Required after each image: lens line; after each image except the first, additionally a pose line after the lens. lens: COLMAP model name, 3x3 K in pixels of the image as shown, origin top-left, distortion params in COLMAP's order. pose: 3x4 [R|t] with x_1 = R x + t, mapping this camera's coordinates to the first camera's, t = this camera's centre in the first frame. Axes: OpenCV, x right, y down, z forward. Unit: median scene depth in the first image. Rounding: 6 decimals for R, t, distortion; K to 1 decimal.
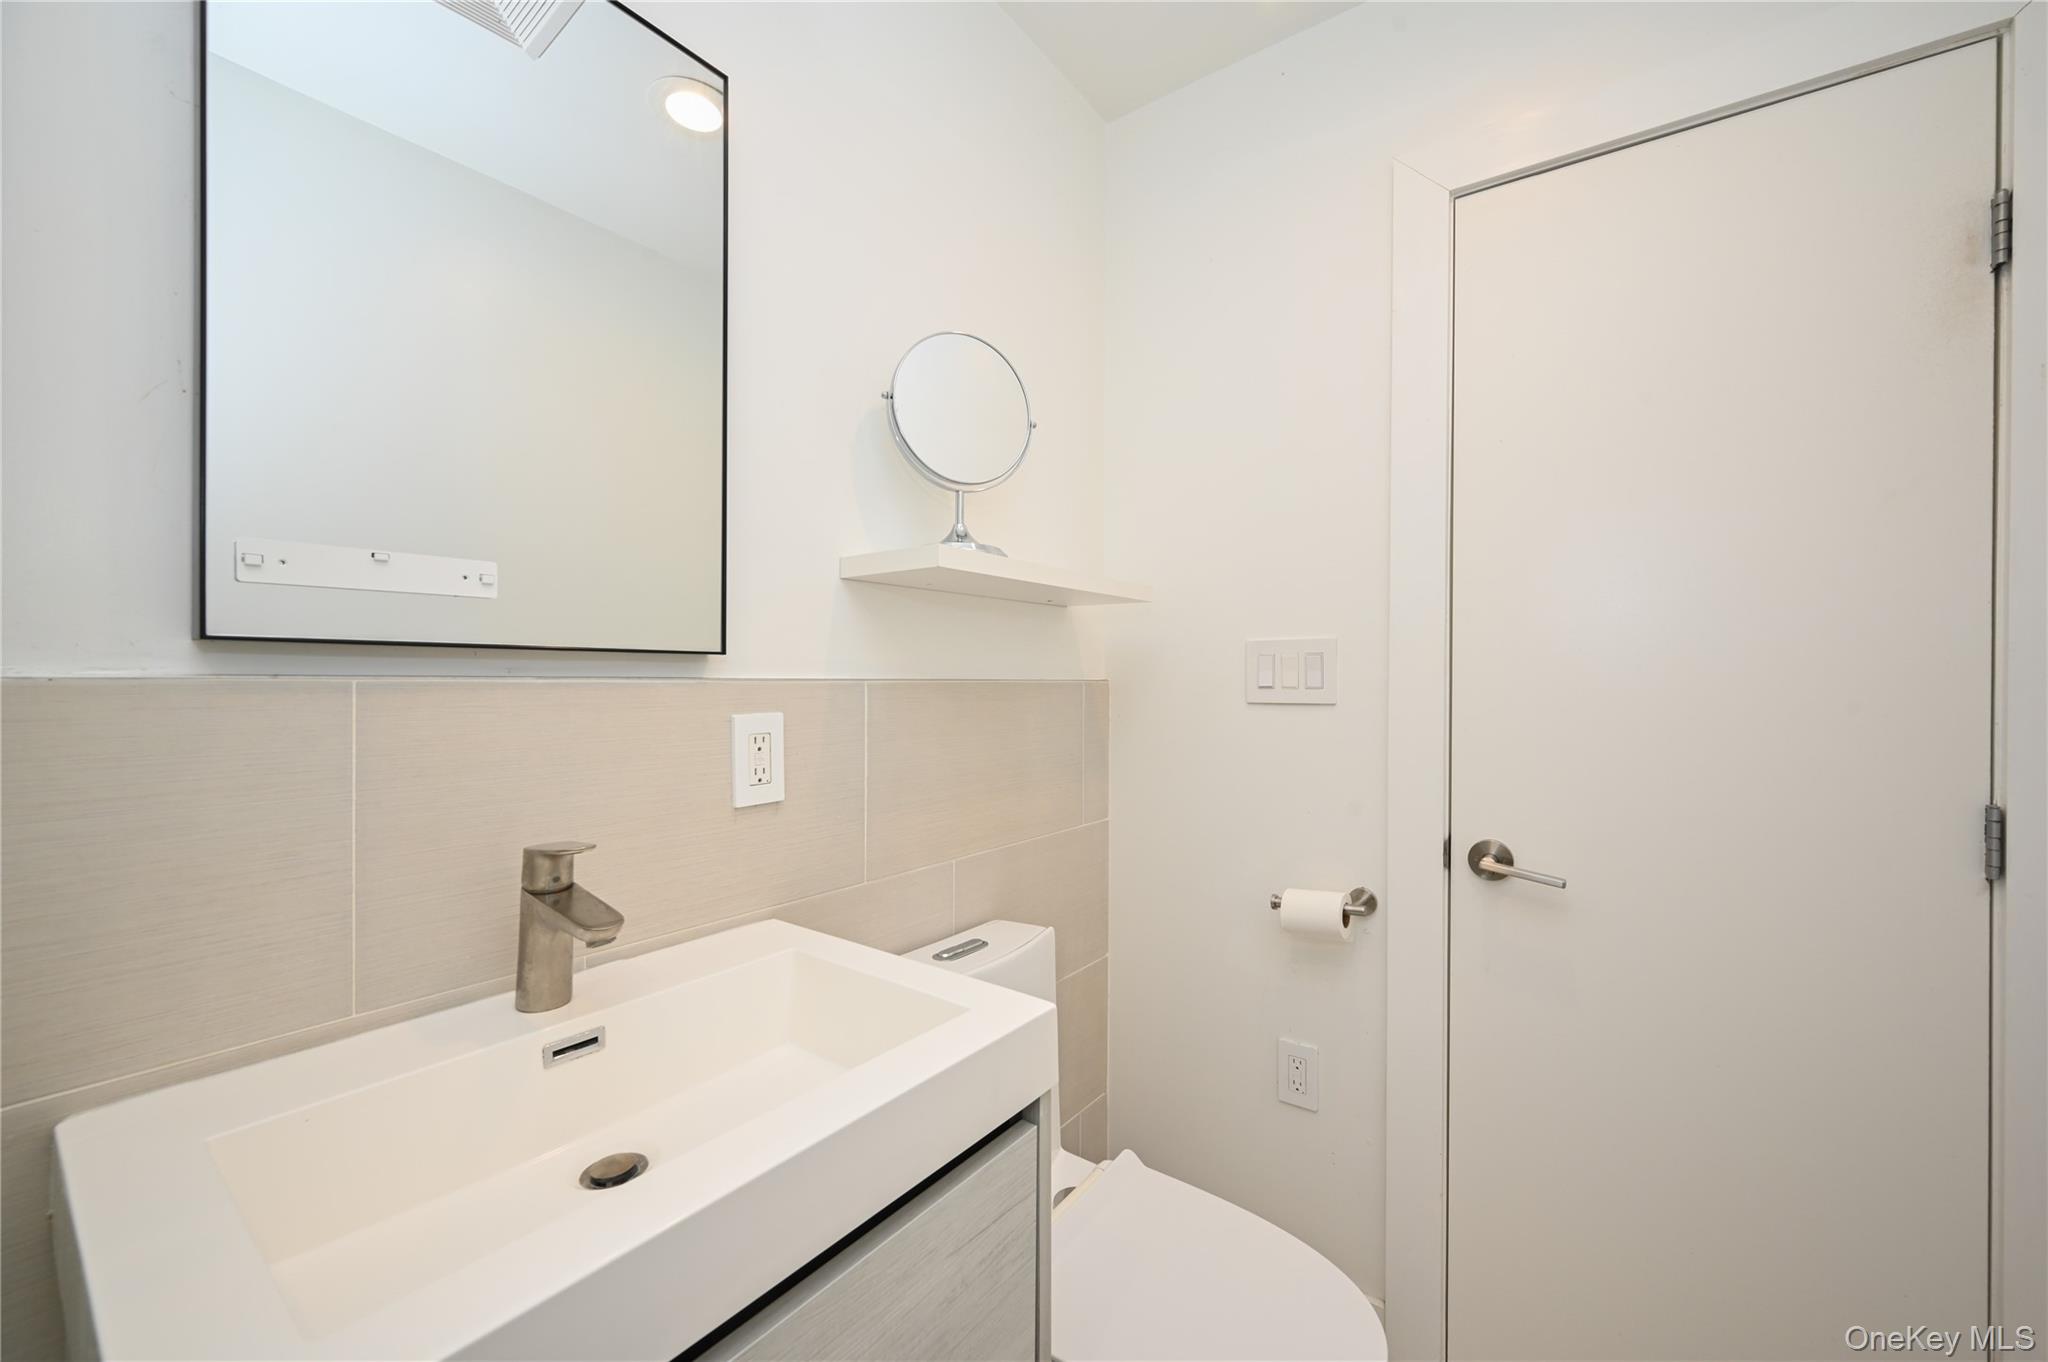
lens RADIAL K [[797.9, 0, 1029.6], [0, 797.9, 682.3], [0, 0, 1]] dist [0.000491, 0.000150]
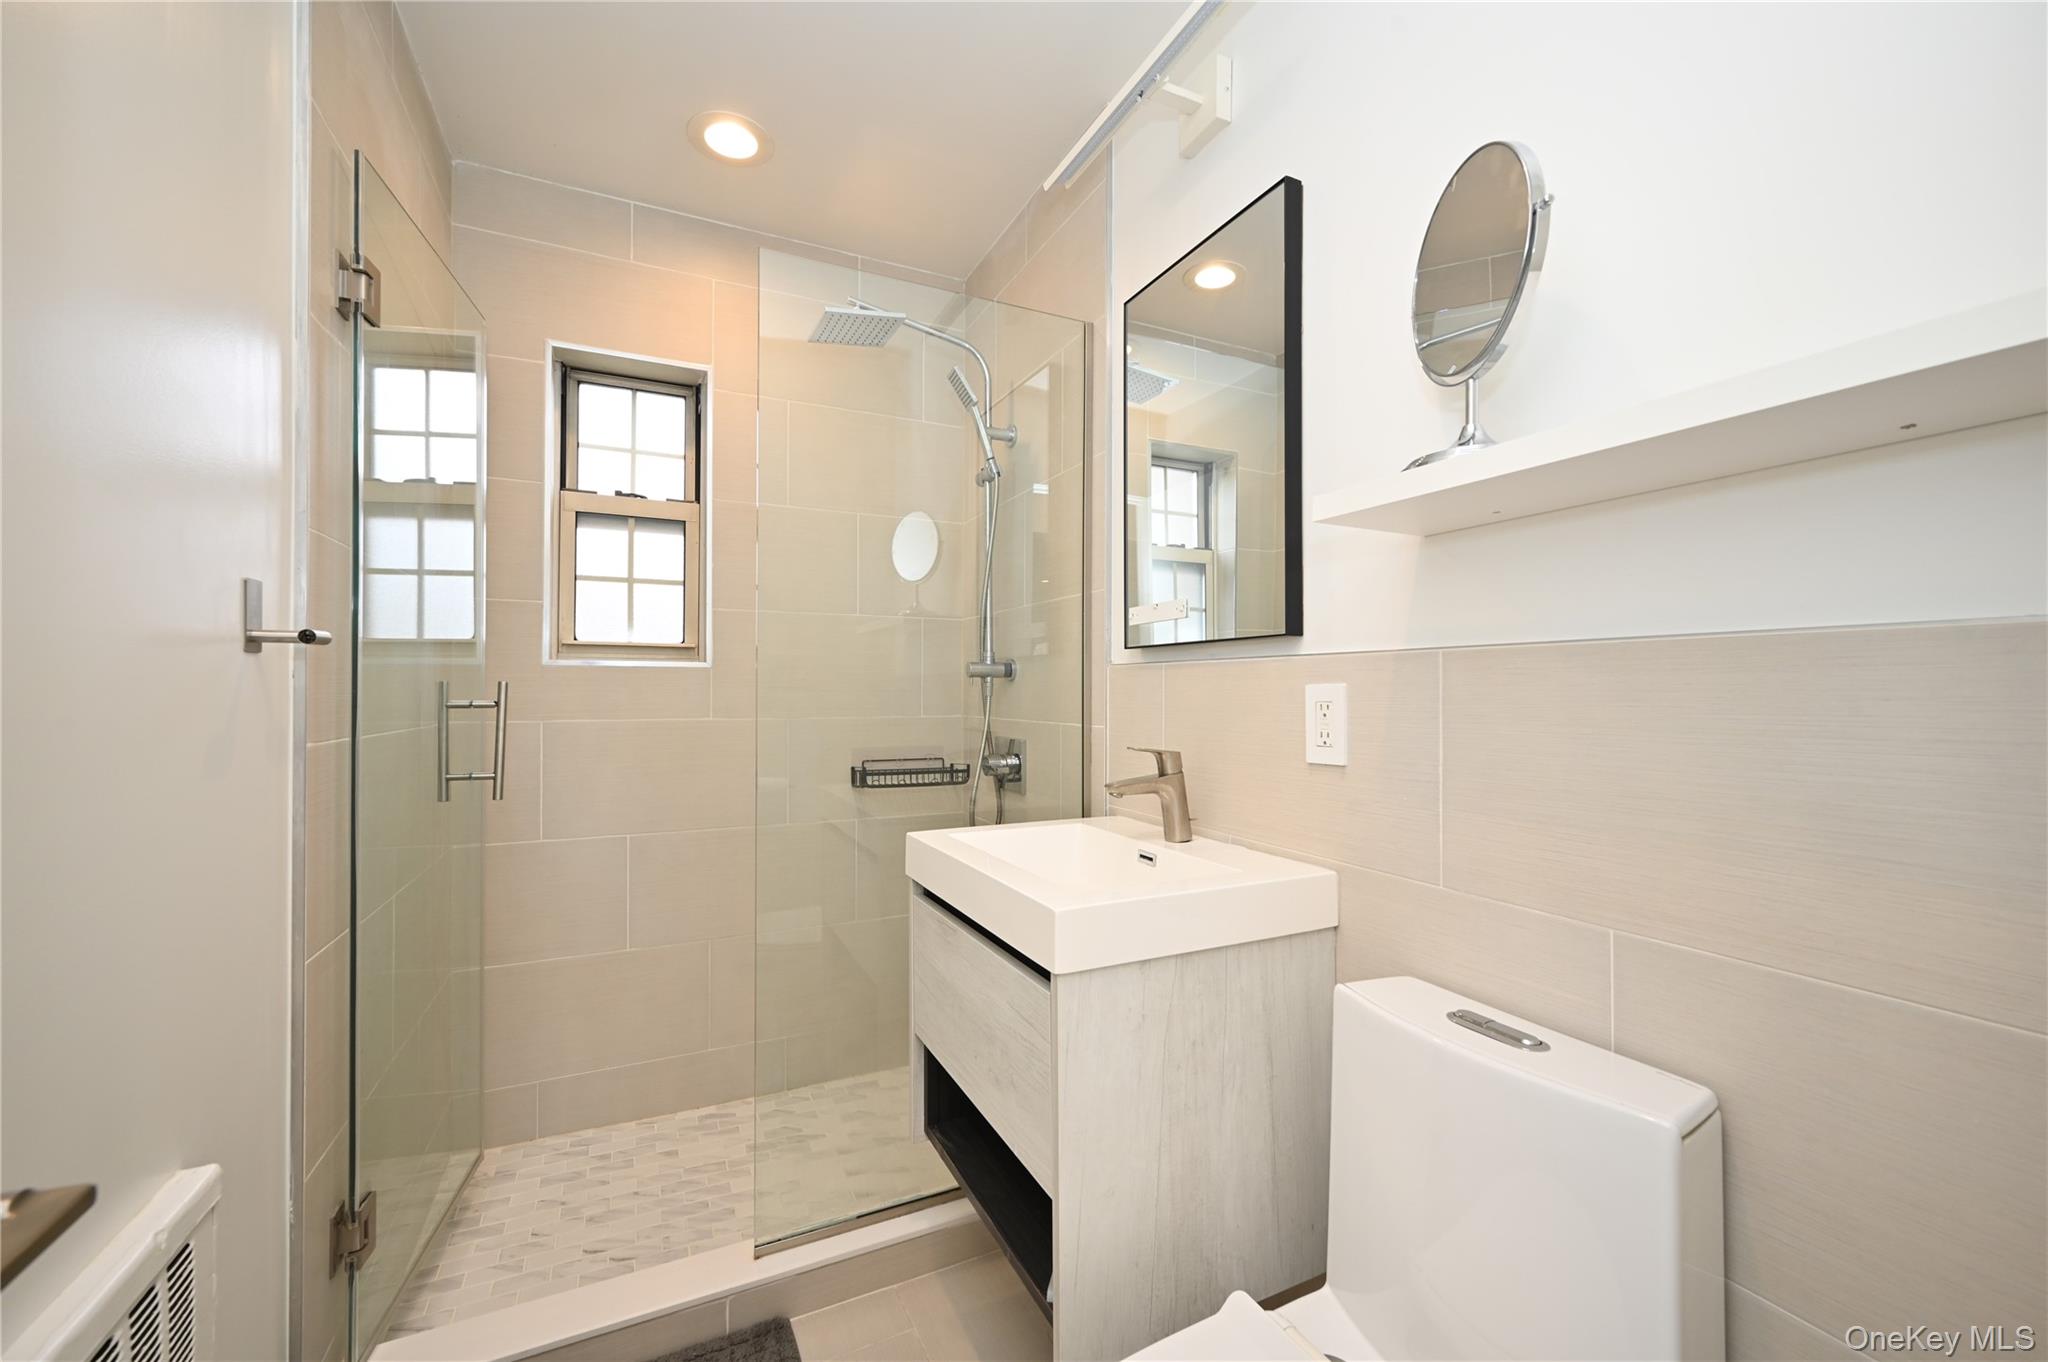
lens RADIAL K [[797.9, 0, 1029.6], [0, 797.9, 682.3], [0, 0, 1]] dist [0.000491, 0.000150]
pose [[-0.458314, -0.011551, -0.888715, 0.858568], [-0.003638, 0.999932, -0.011120, 0.050866], [0.888783, -0.001863, -0.458325, 1.146270]]
